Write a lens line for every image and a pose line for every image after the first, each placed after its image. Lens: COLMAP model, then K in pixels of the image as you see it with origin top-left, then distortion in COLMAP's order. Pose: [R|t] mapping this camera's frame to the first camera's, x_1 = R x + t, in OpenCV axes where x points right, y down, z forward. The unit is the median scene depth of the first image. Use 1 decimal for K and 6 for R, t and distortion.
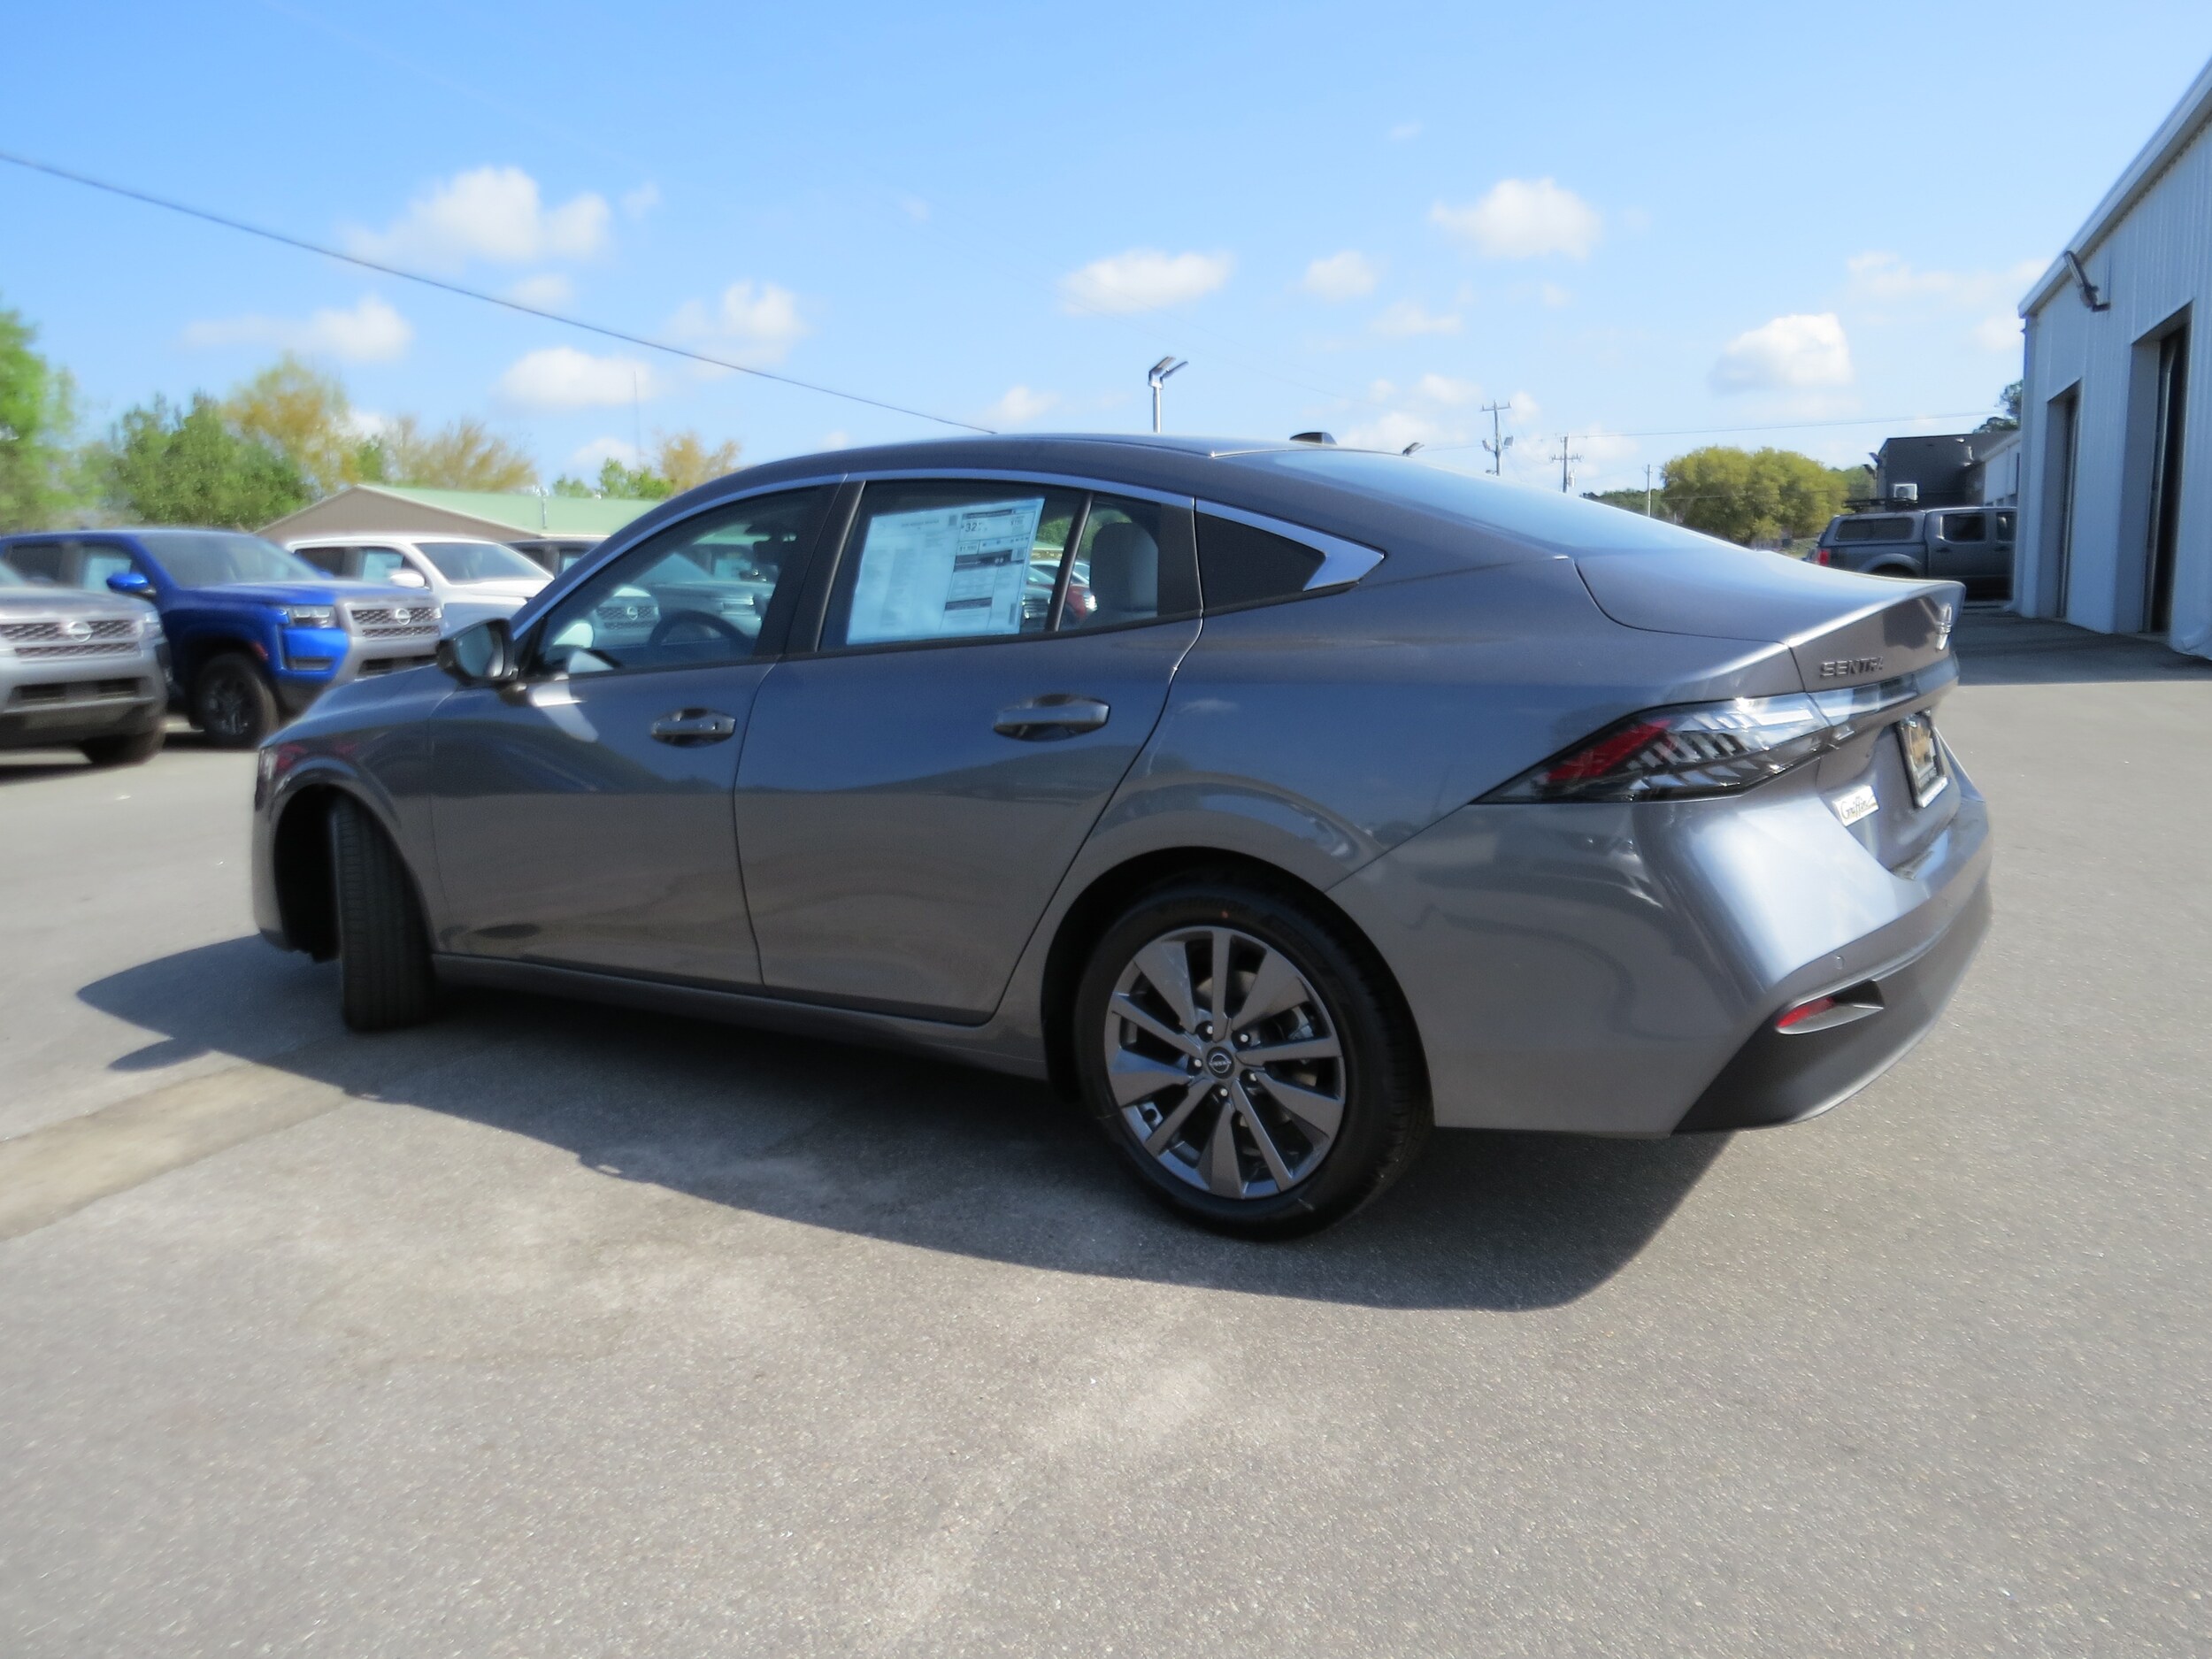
lens RADIAL K [[1581.1, 0, 1124.2], [0, 1581.1, 848.1], [0, 0, 1]] dist [-0.031519, 0.013544]
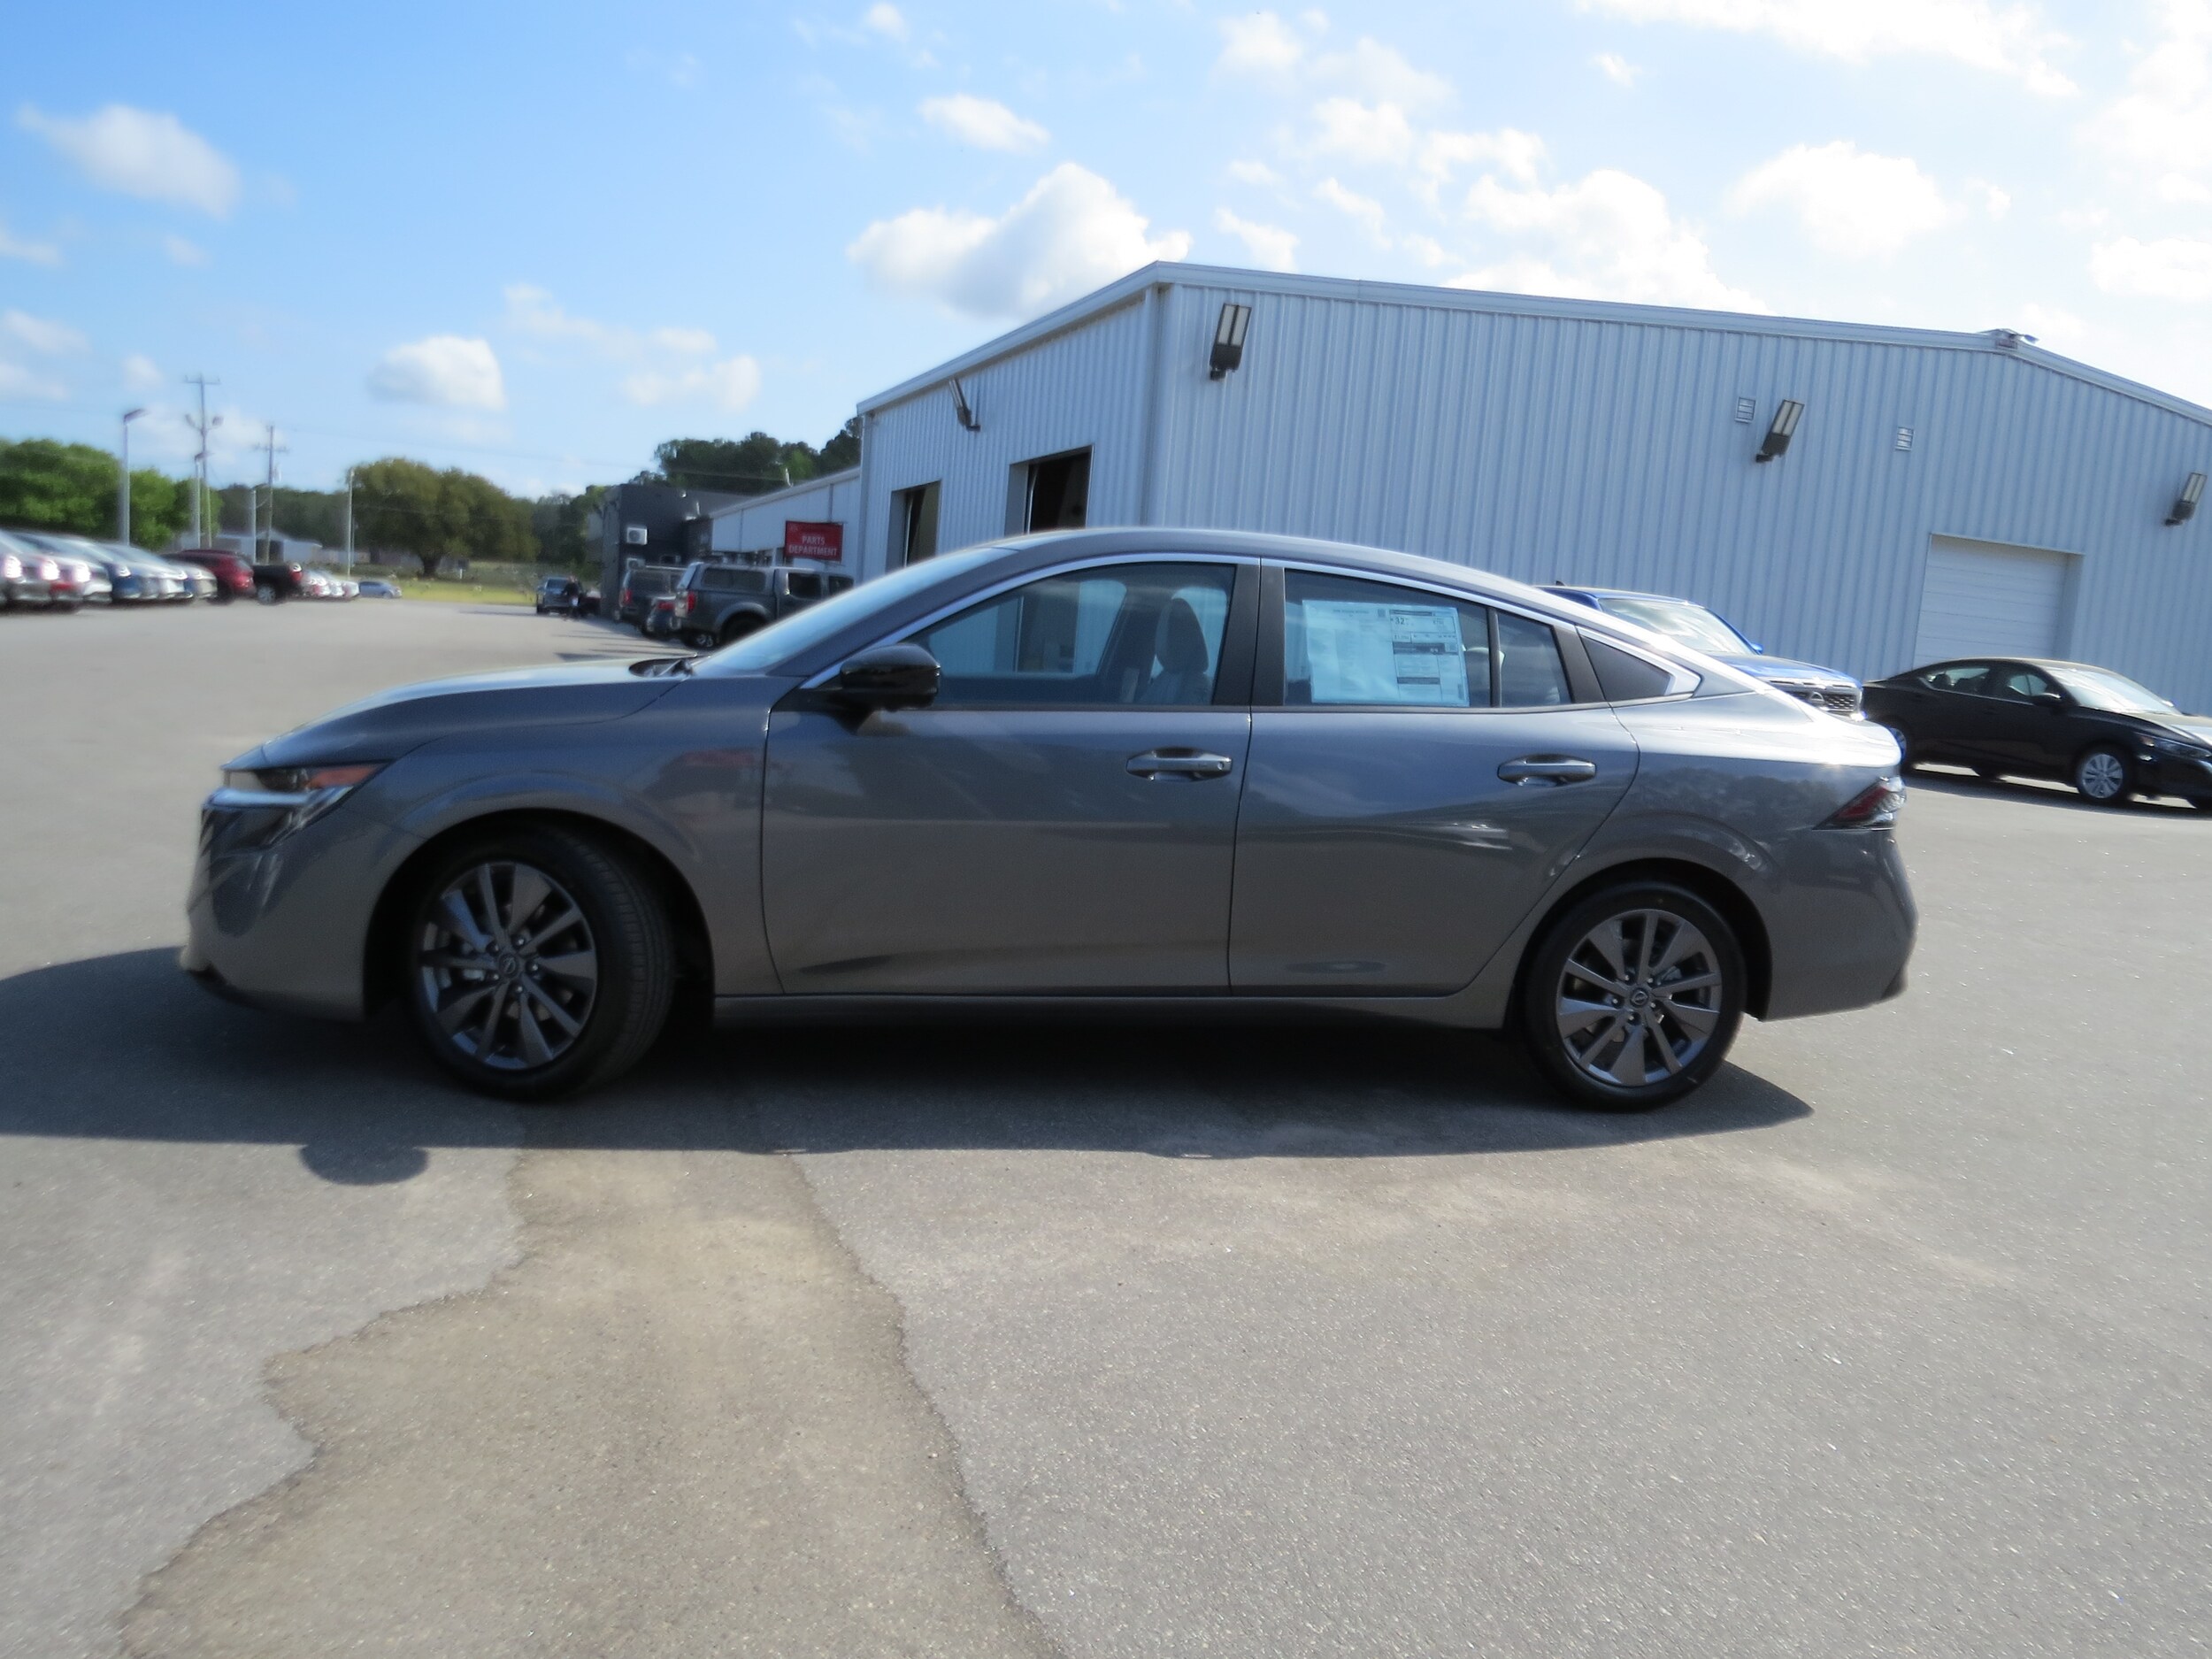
lens RADIAL K [[1581.1, 0, 1174.0], [0, 1581.1, 854.7], [0, 0, 1]] dist [-0.031519, 0.013544]
pose [[0.671487, -0.012061, 0.740919, -1.185943], [0.019850, 0.999801, -0.001715, -0.009548], [-0.740751, 0.015859, 0.671593, 0.253777]]
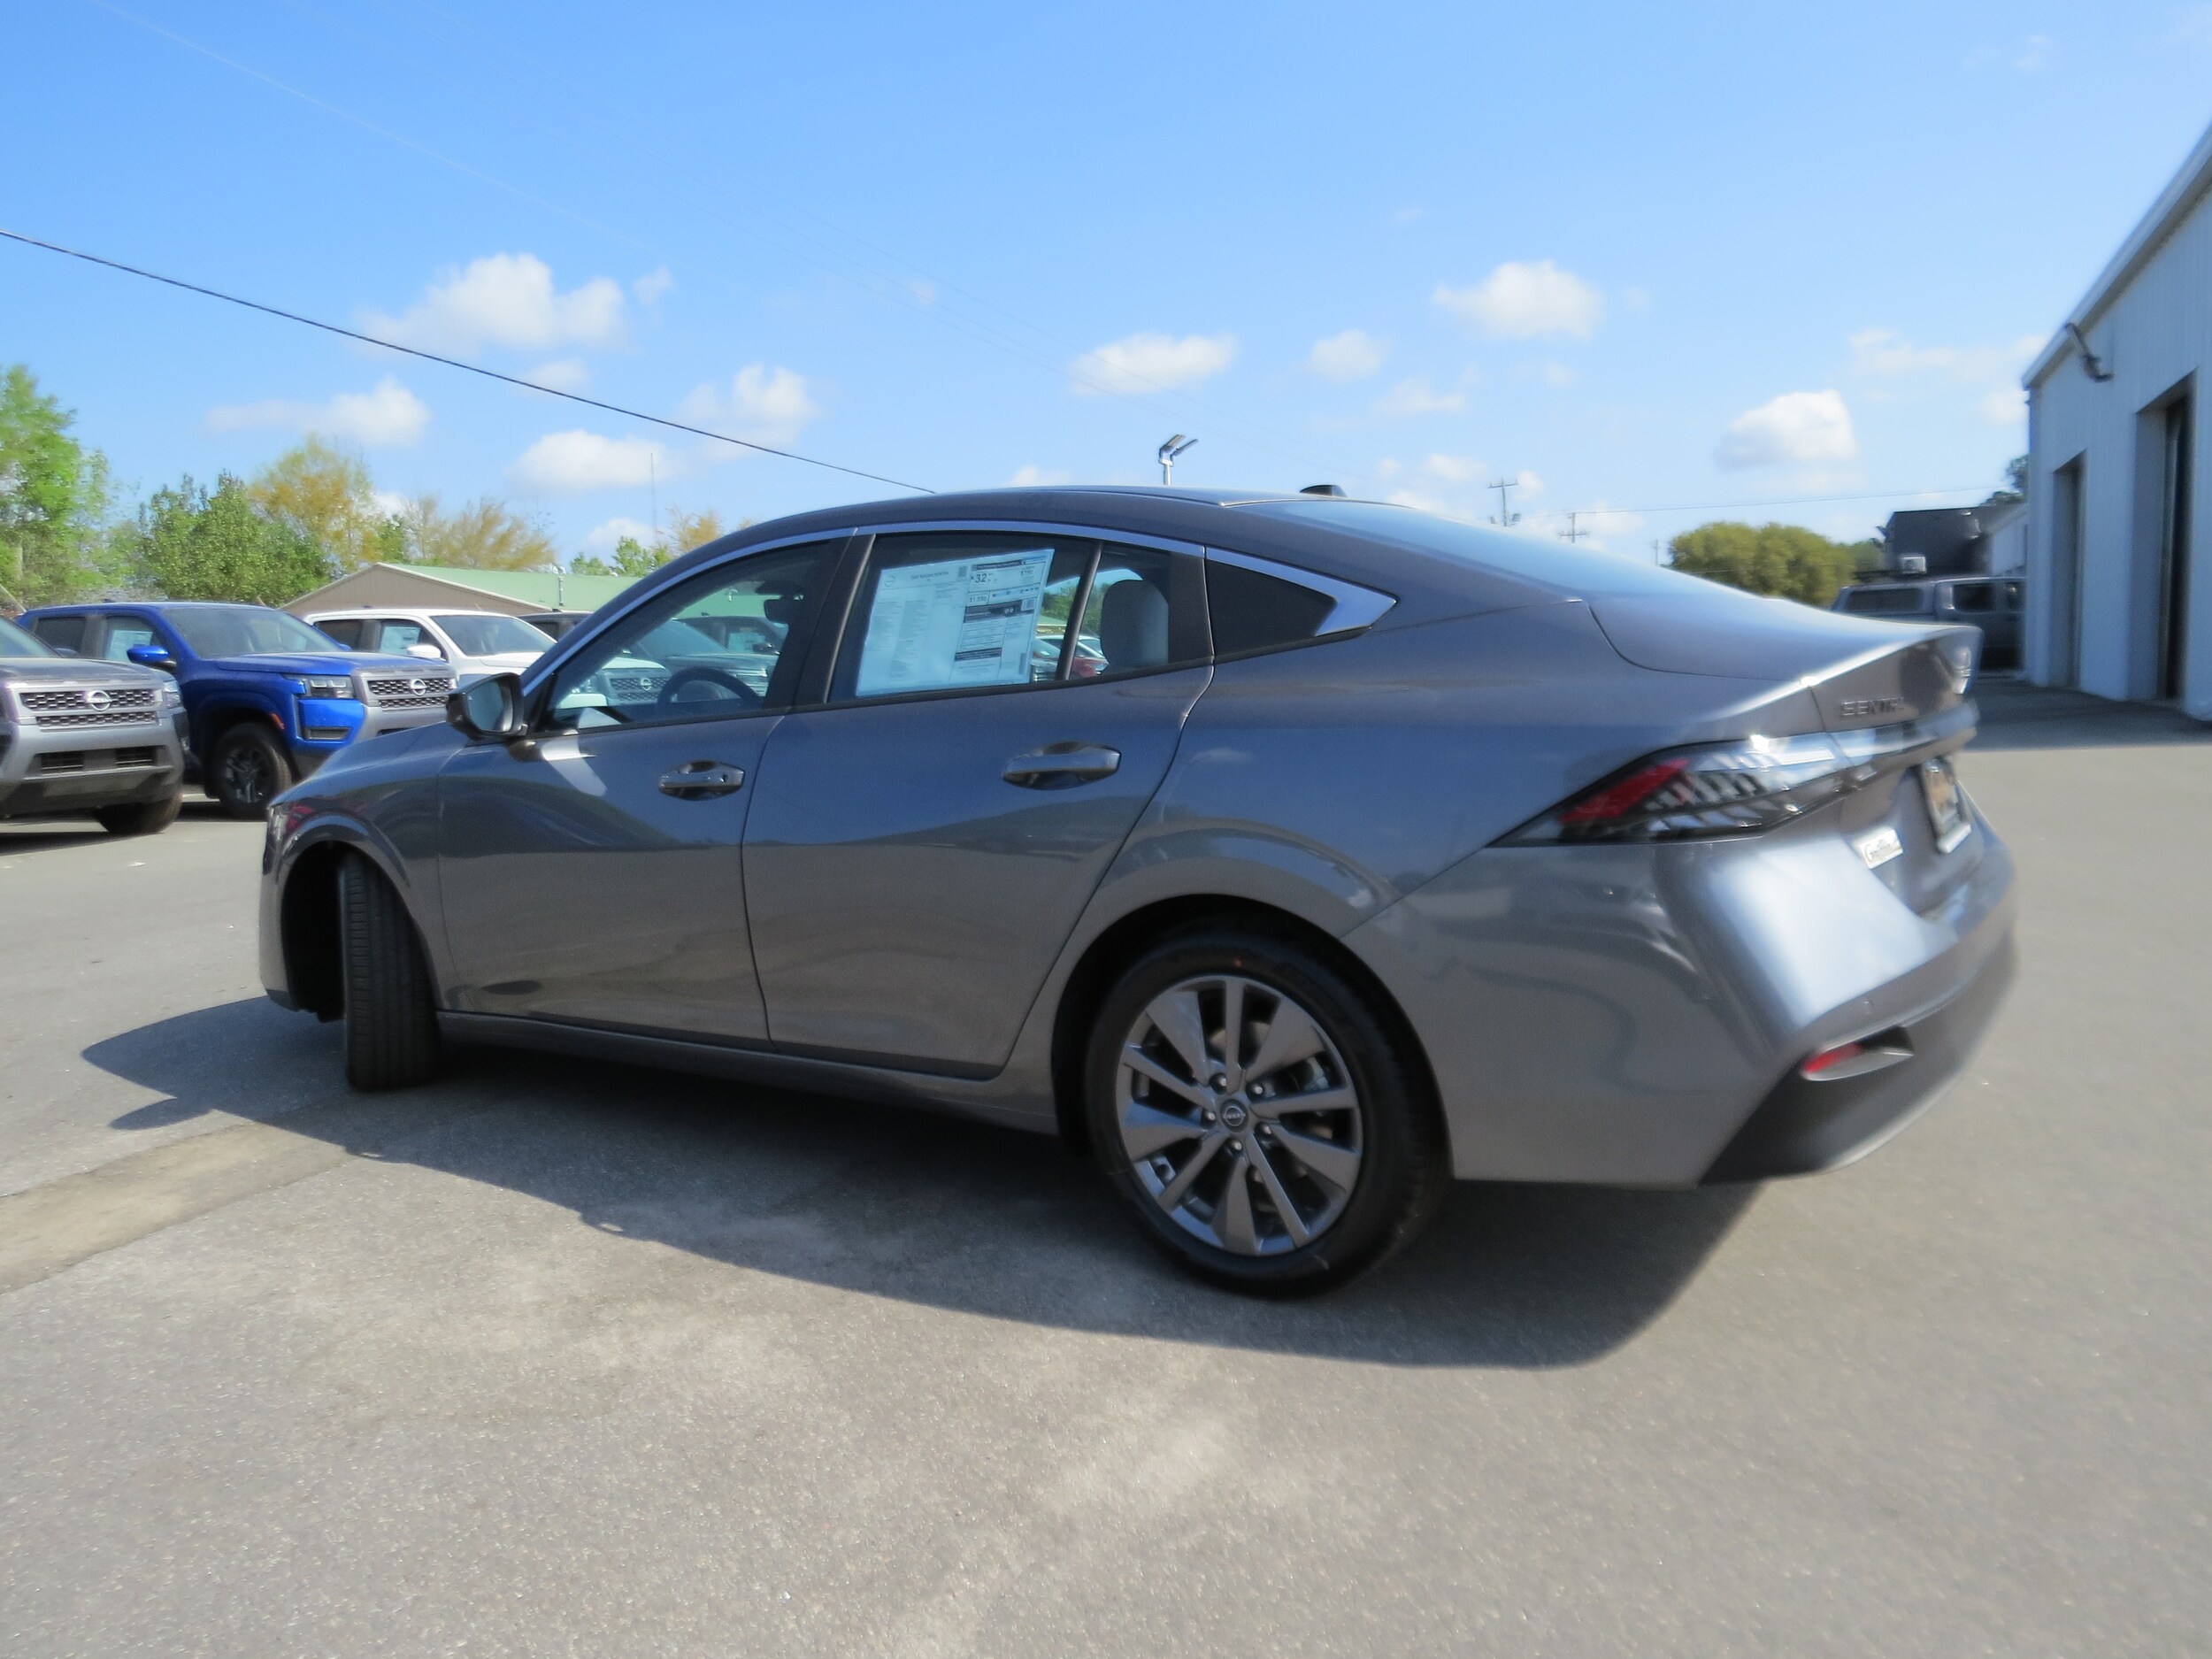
lens RADIAL K [[1581.1, 0, 1117.1], [0, 1581.1, 841.5], [0, 0, 1]] dist [-0.031519, 0.013544]
pose [[0.999934, -0.001933, -0.011313, 0.000297], [0.001350, 0.998685, -0.051257, 0.014353], [0.011397, 0.051238, 0.998621, 0.010564]]
